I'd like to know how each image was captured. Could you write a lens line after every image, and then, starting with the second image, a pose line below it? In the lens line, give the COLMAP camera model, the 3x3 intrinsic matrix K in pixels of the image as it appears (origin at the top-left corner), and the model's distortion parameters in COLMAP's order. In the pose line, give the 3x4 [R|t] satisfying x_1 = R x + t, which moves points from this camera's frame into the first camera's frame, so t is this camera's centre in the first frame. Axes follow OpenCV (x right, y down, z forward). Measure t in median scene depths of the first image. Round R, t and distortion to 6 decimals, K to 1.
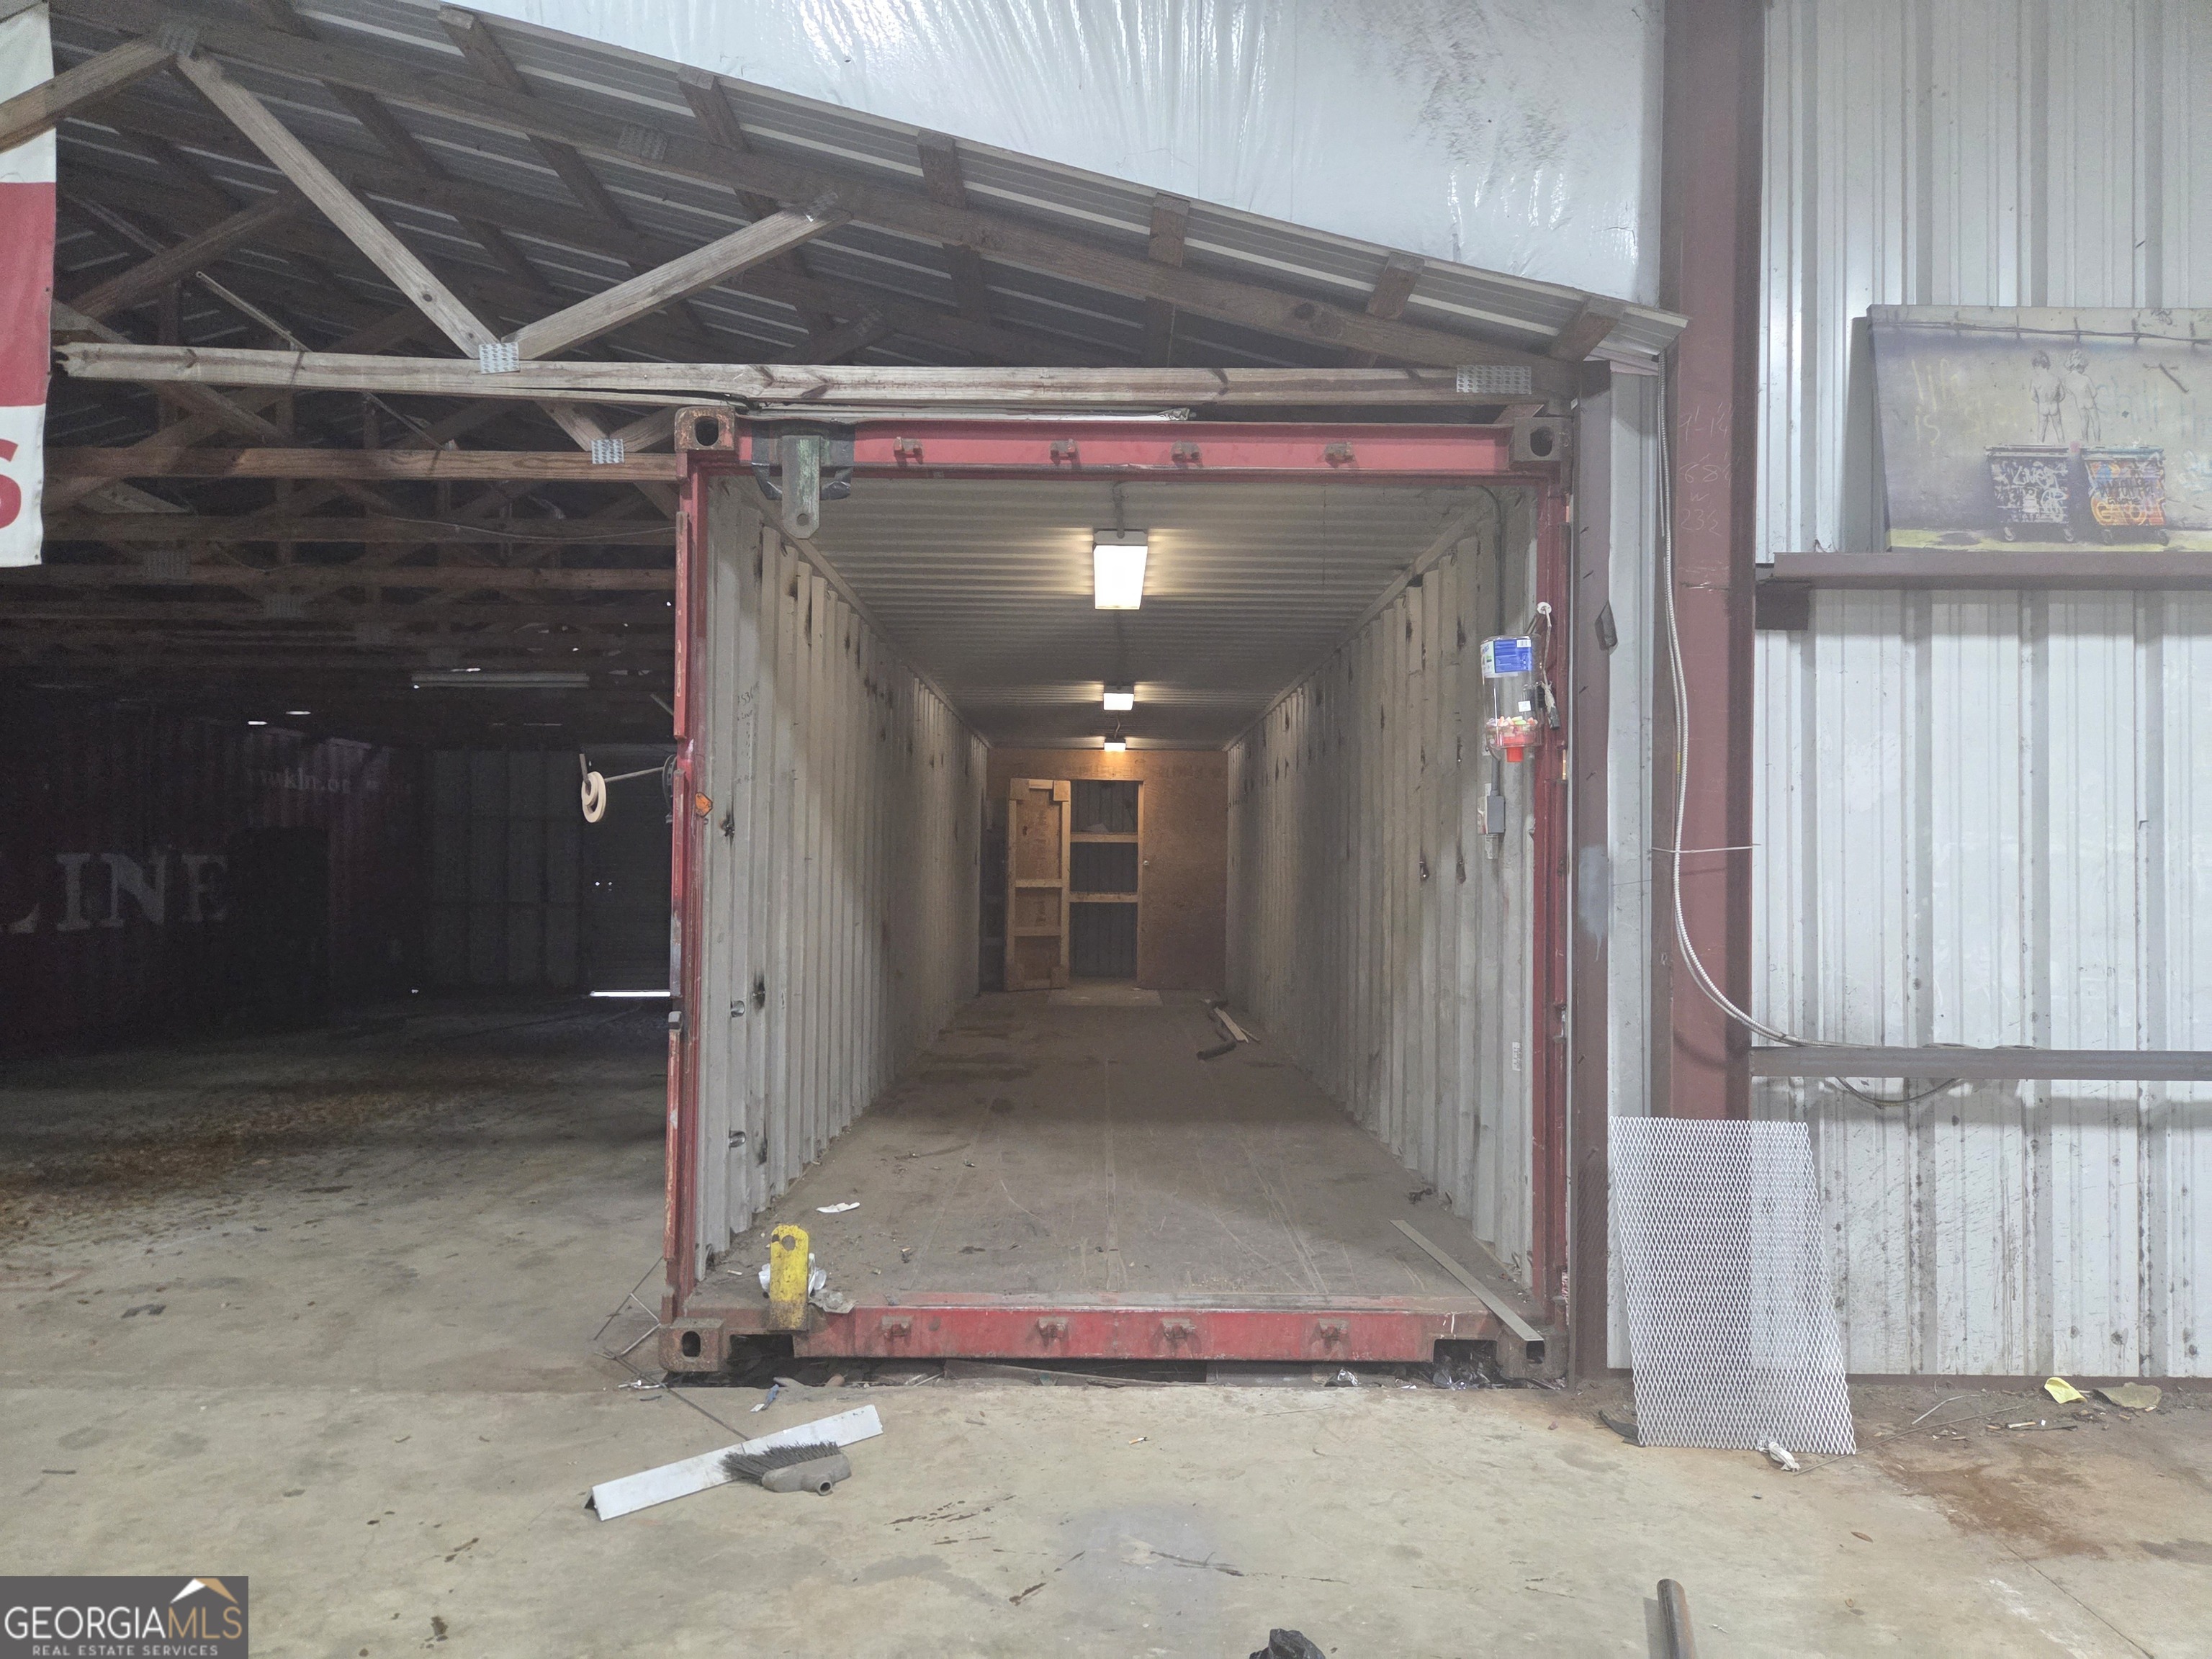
lens RADIAL K [[1467.7, 0, 1099.1], [0, 1467.7, 843.8], [0, 0, 1]] dist [0.074206, -0.058799]
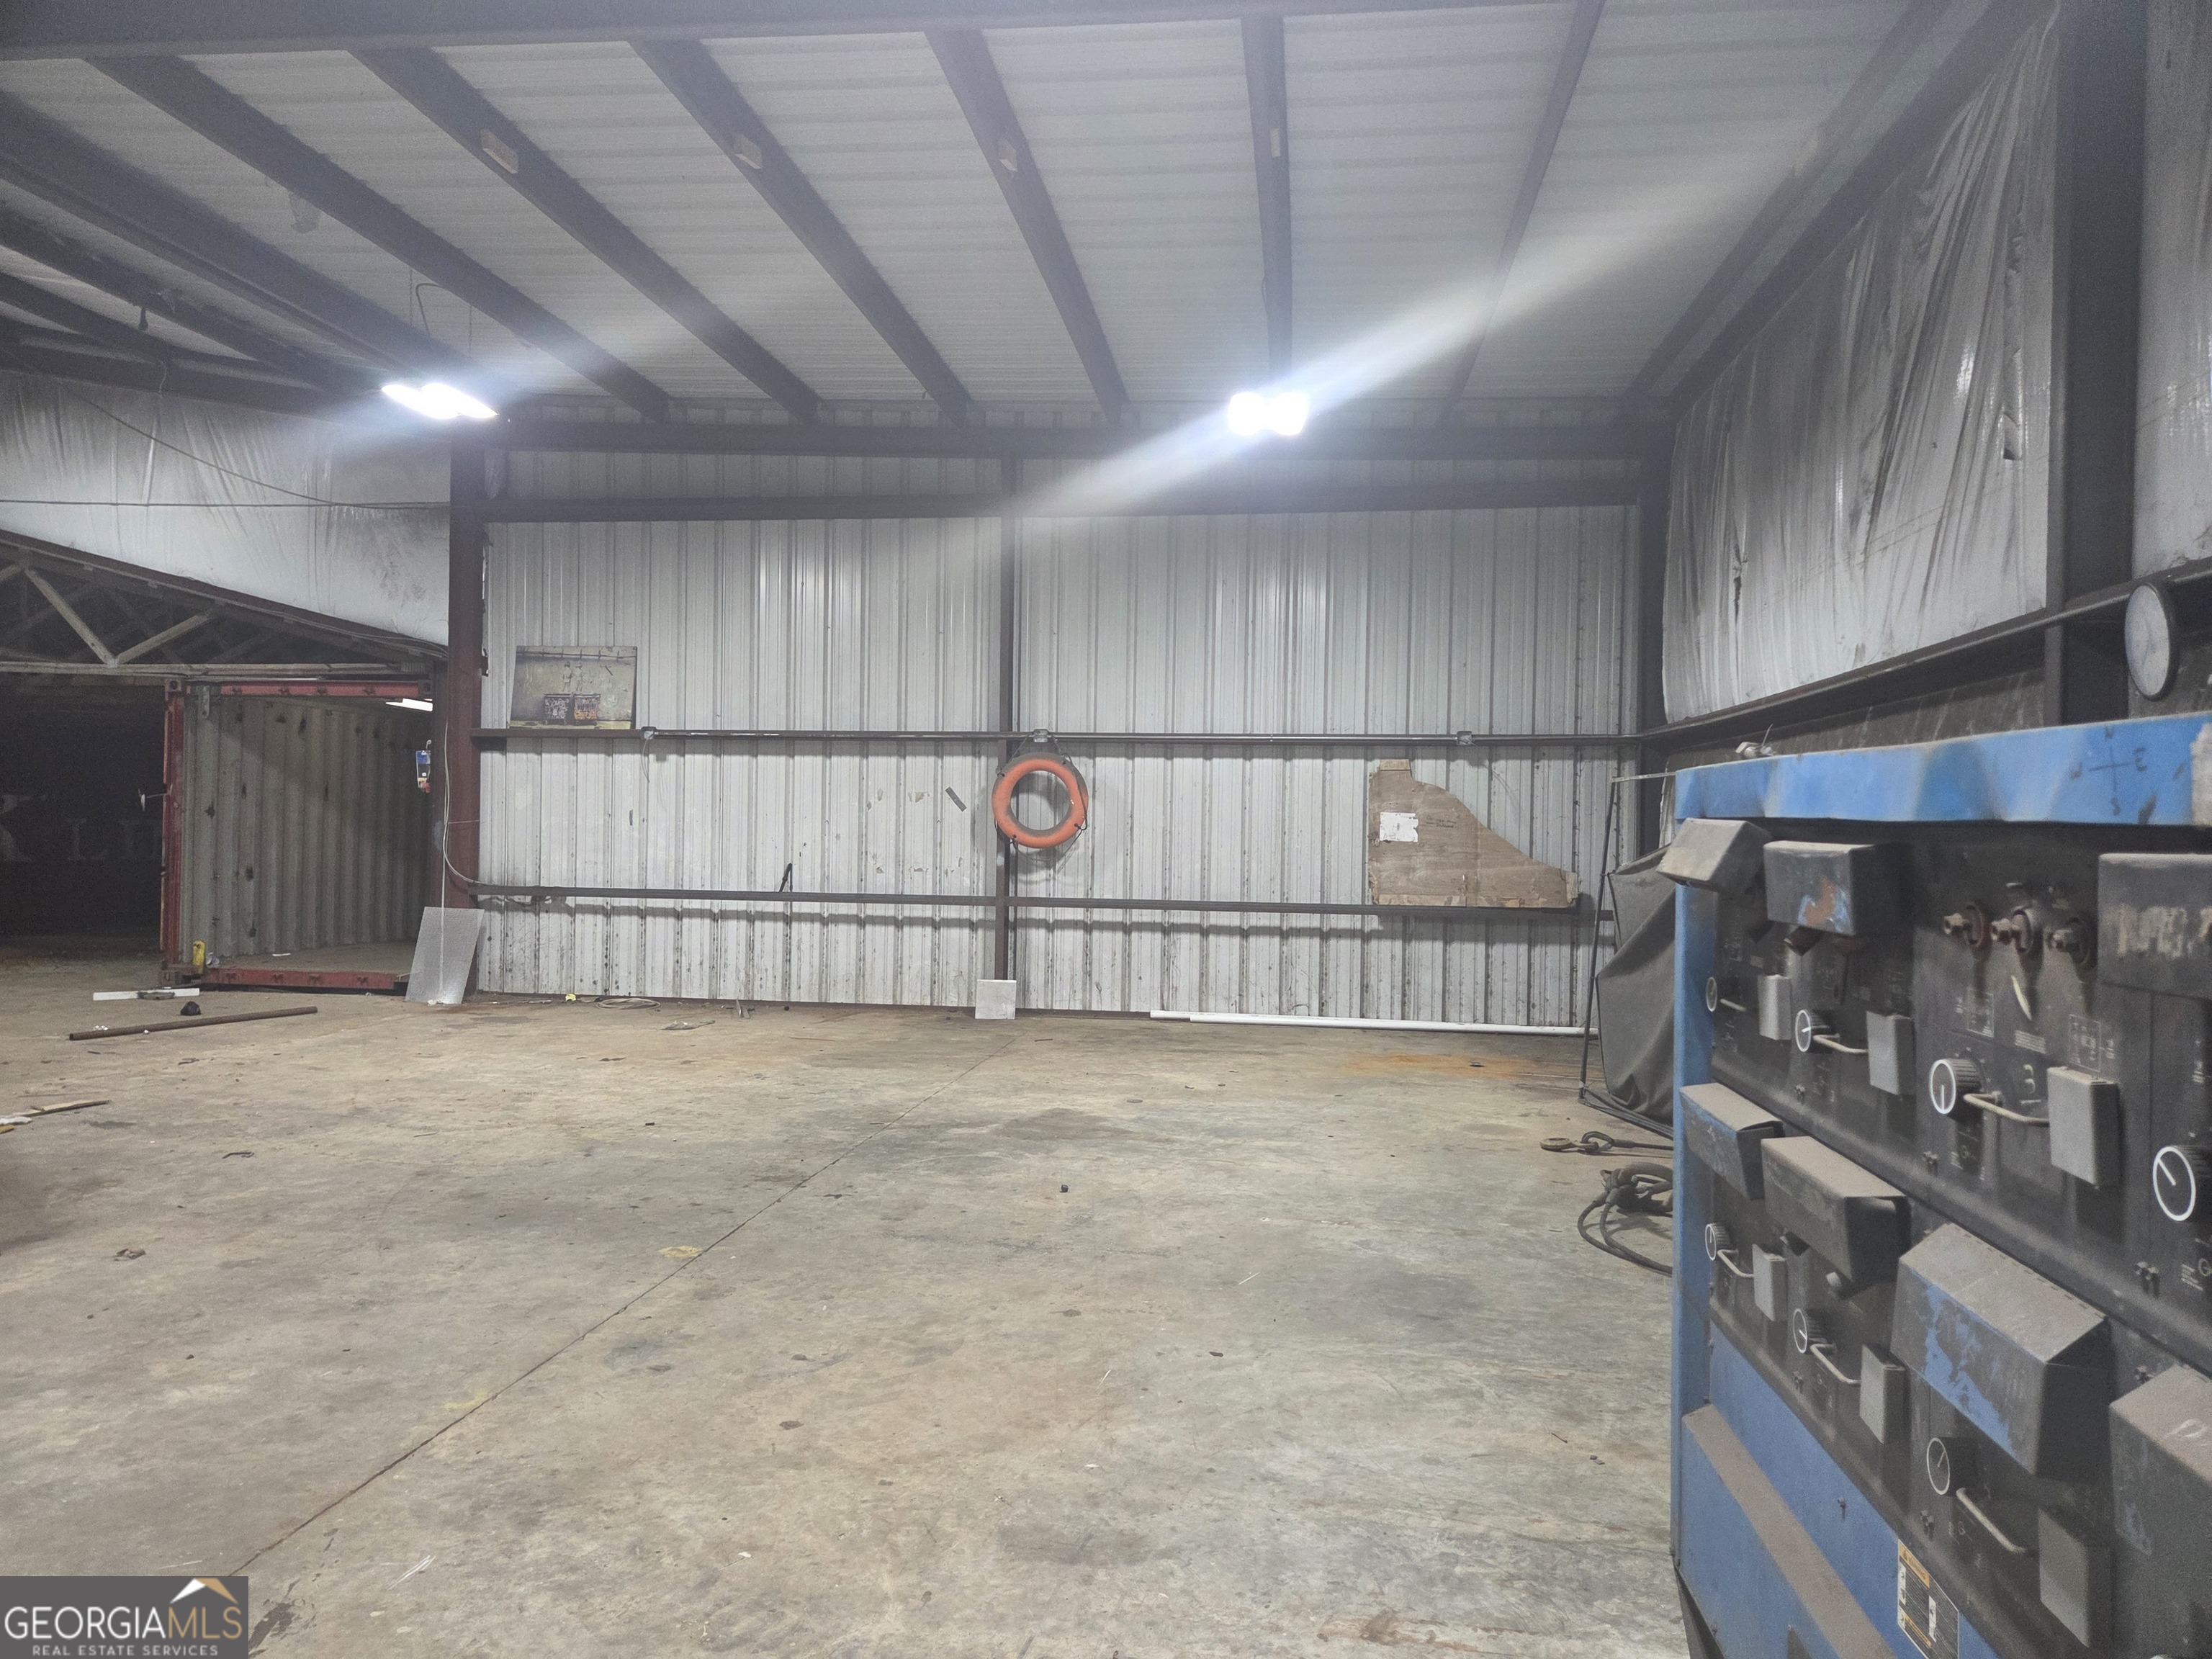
lens RADIAL K [[1467.7, 0, 1099.6], [0, 1467.7, 835.2], [0, 0, 1]] dist [0.074206, -0.058799]
pose [[0.988919, 0.009296, -0.148167, 2.107649], [-0.007668, 0.999904, 0.011550, -0.014404], [0.148260, -0.010286, 0.988895, -1.807262]]
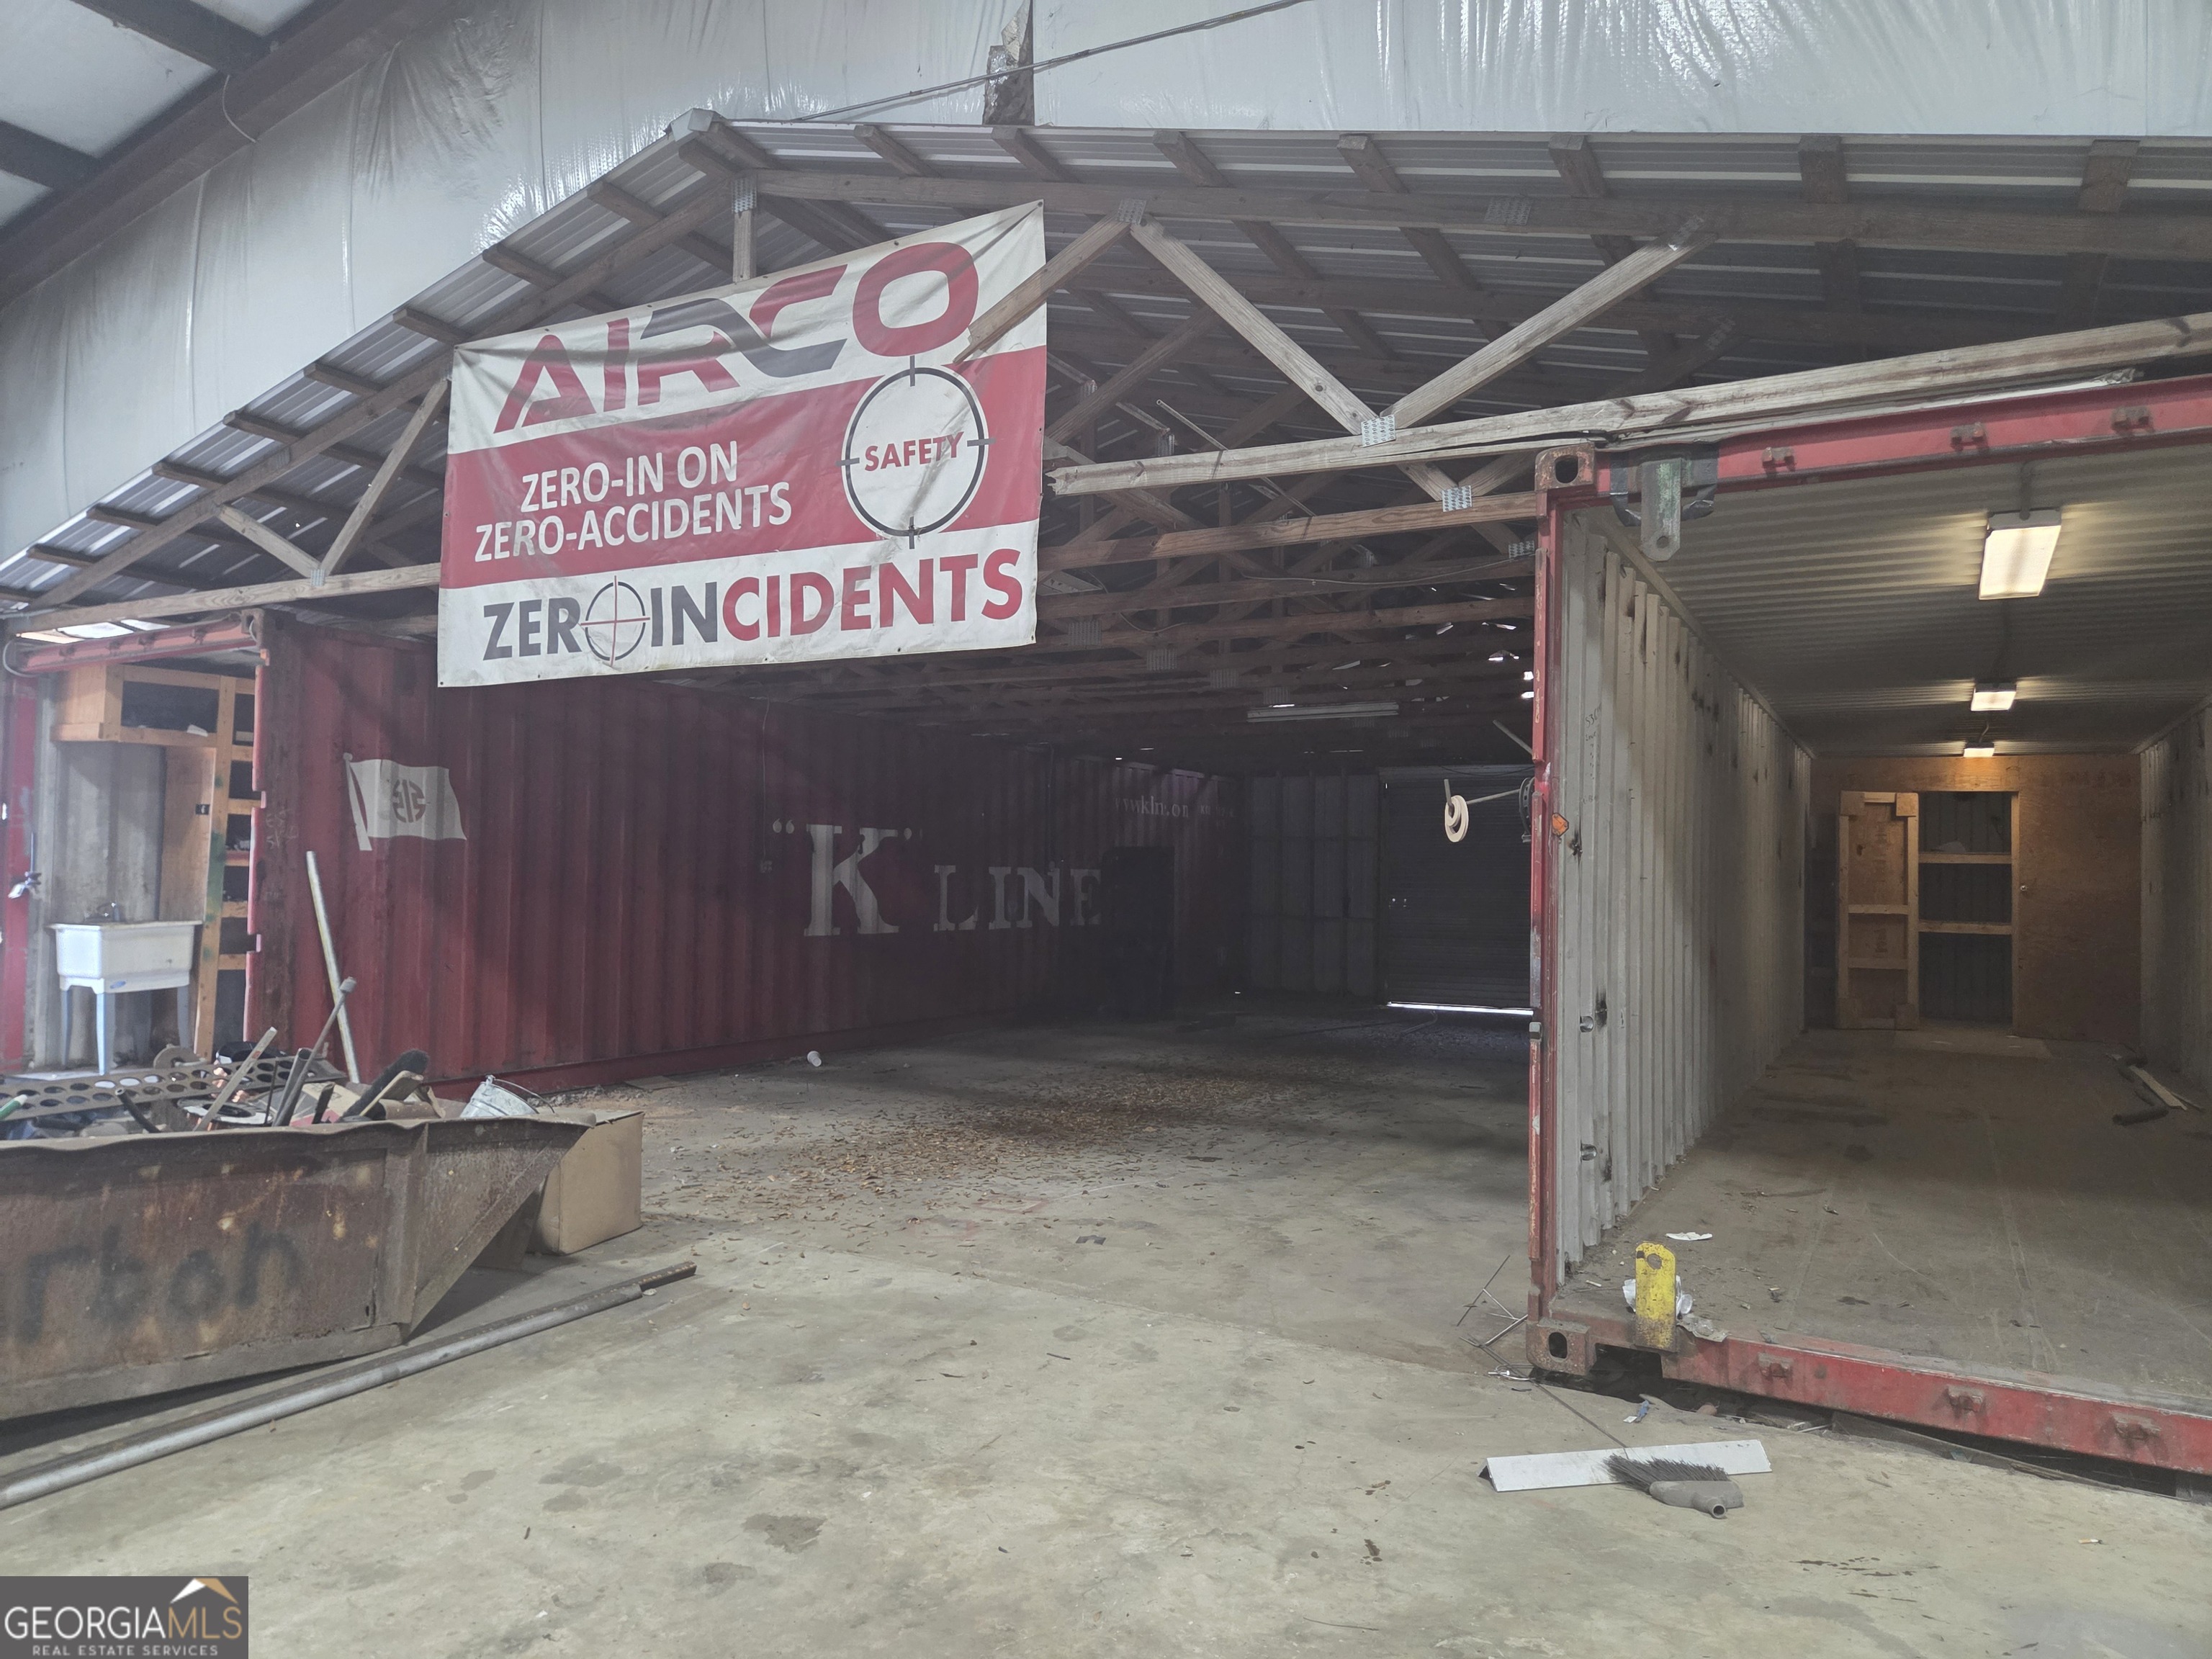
lens RADIAL K [[1467.7, 0, 1093.2], [0, 1467.7, 823.1], [0, 0, 1]] dist [0.074206, -0.058799]
pose [[0.871793, -0.008418, -0.489803, -0.044175], [-0.004640, 0.999666, -0.025440, 0.000214], [0.489853, 0.024451, 0.871462, -0.071480]]
